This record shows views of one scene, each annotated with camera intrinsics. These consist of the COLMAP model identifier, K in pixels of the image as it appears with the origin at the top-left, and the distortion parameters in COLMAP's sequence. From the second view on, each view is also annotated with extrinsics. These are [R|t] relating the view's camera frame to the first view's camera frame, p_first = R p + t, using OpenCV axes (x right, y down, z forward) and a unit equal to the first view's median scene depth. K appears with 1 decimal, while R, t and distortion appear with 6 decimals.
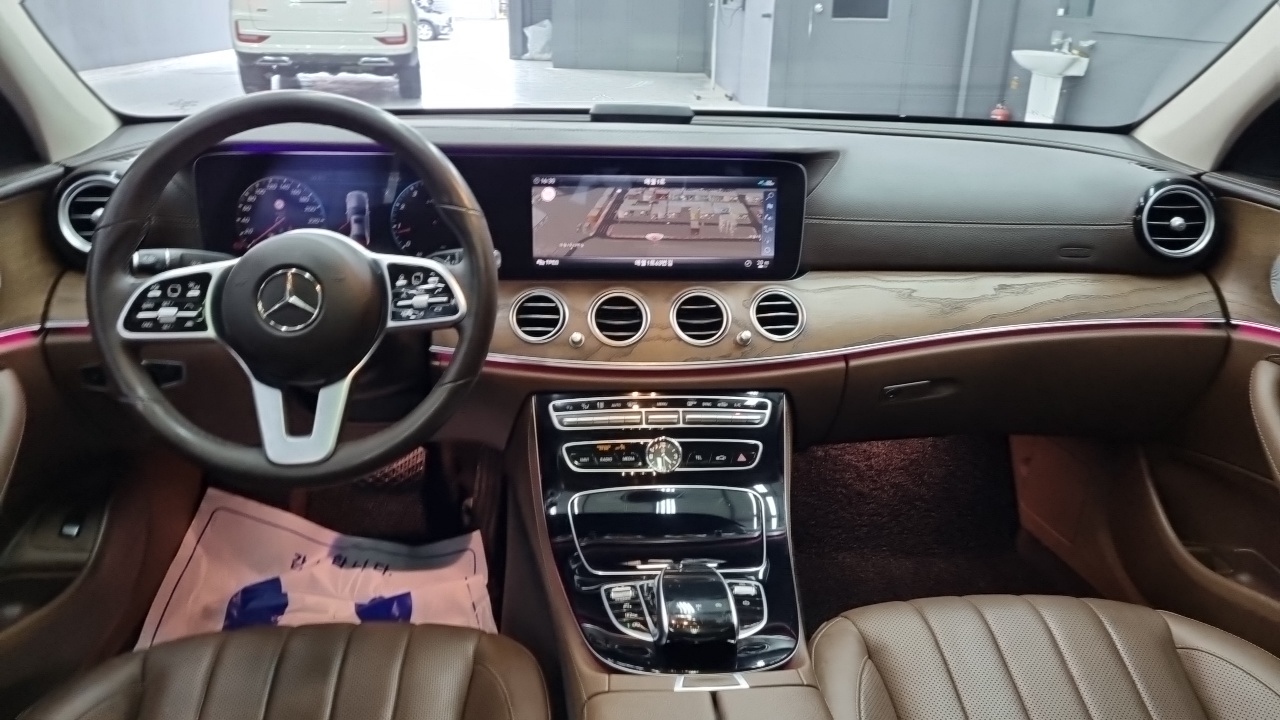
lens RADIAL K [[976.3, 0, 637.3], [0, 976.3, 371.4], [0, 0, 1]] dist [0.033096, -0.027368]
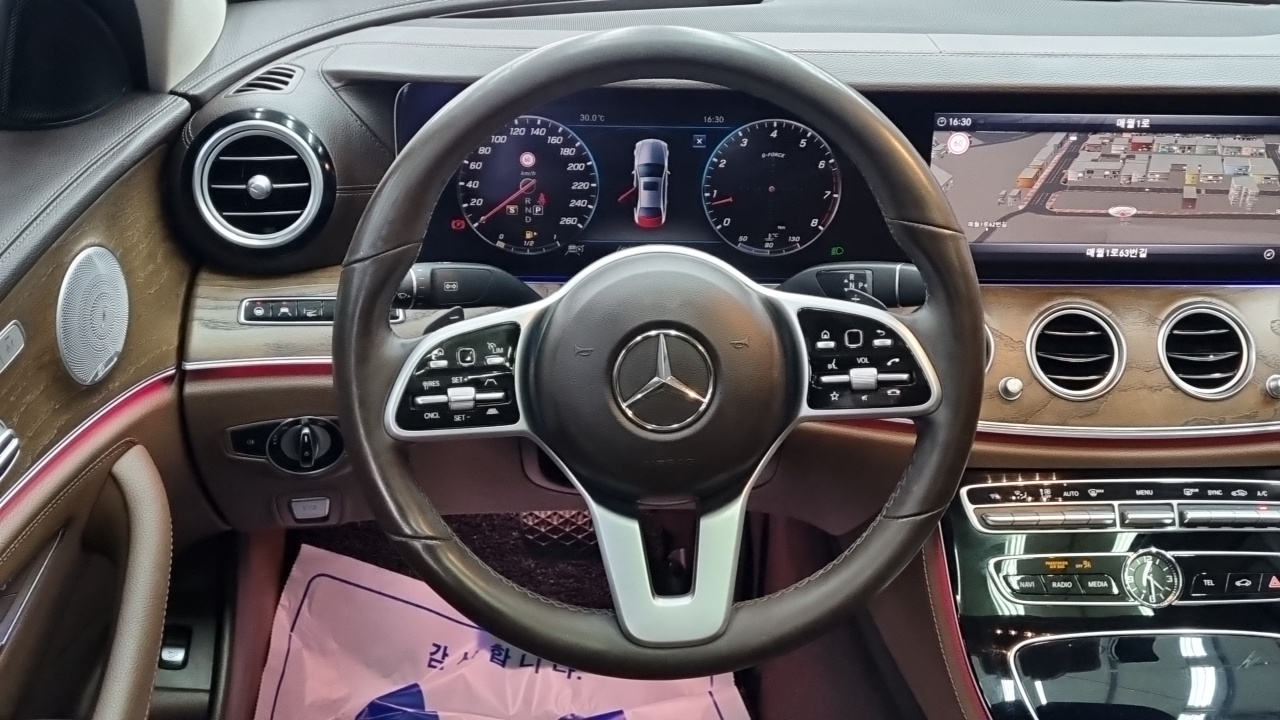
lens RADIAL K [[1499.4, 0, 652.7], [0, 1499.4, 354.2], [0, 0, 1]] dist [0.028918, 0.000000]
pose [[0.999872, 0.013886, -0.007948, -0.276477], [-0.013052, 0.995221, 0.096768, -0.140382], [0.009253, -0.096652, 0.995275, 0.052197]]
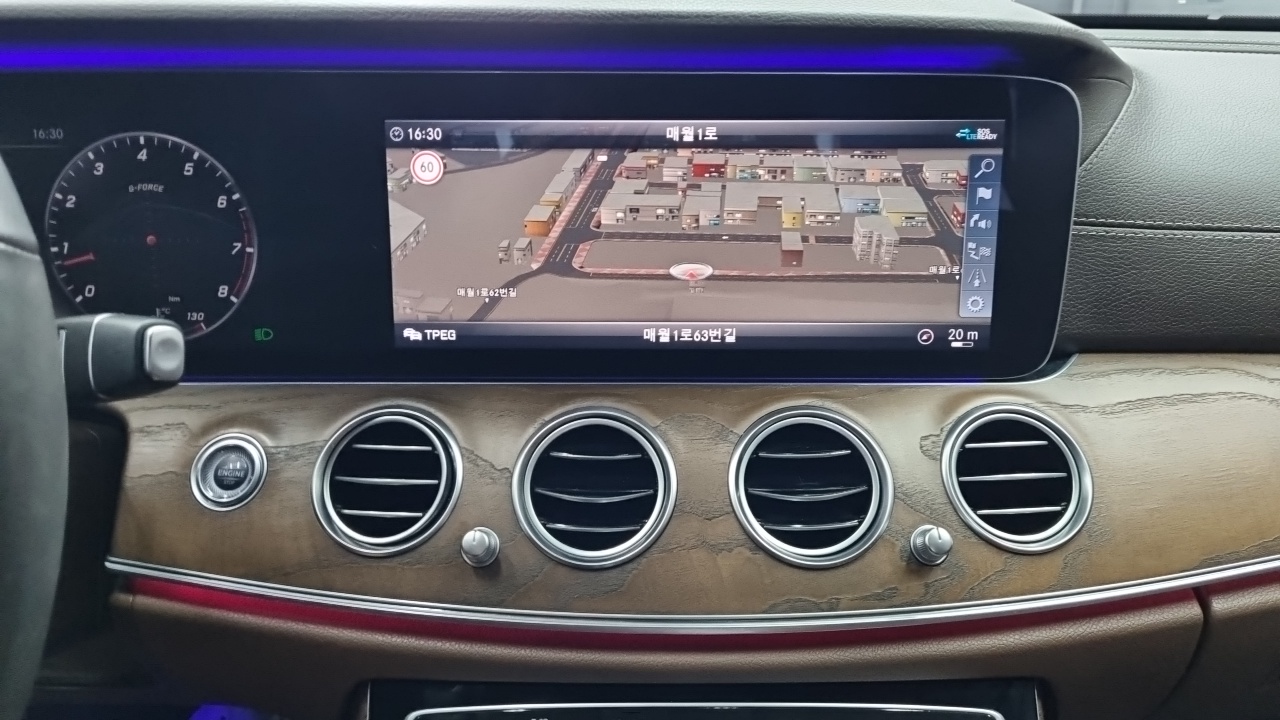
lens RADIAL K [[976.3, 0, 629.3], [0, 976.3, 352.9], [0, 0, 1]] dist [0.033096, -0.027368]
pose [[0.997239, 0.003169, -0.074185, 0.022912], [-0.006050, 0.999235, -0.038641, -0.091144], [0.074006, 0.038983, 0.996496, 0.615906]]
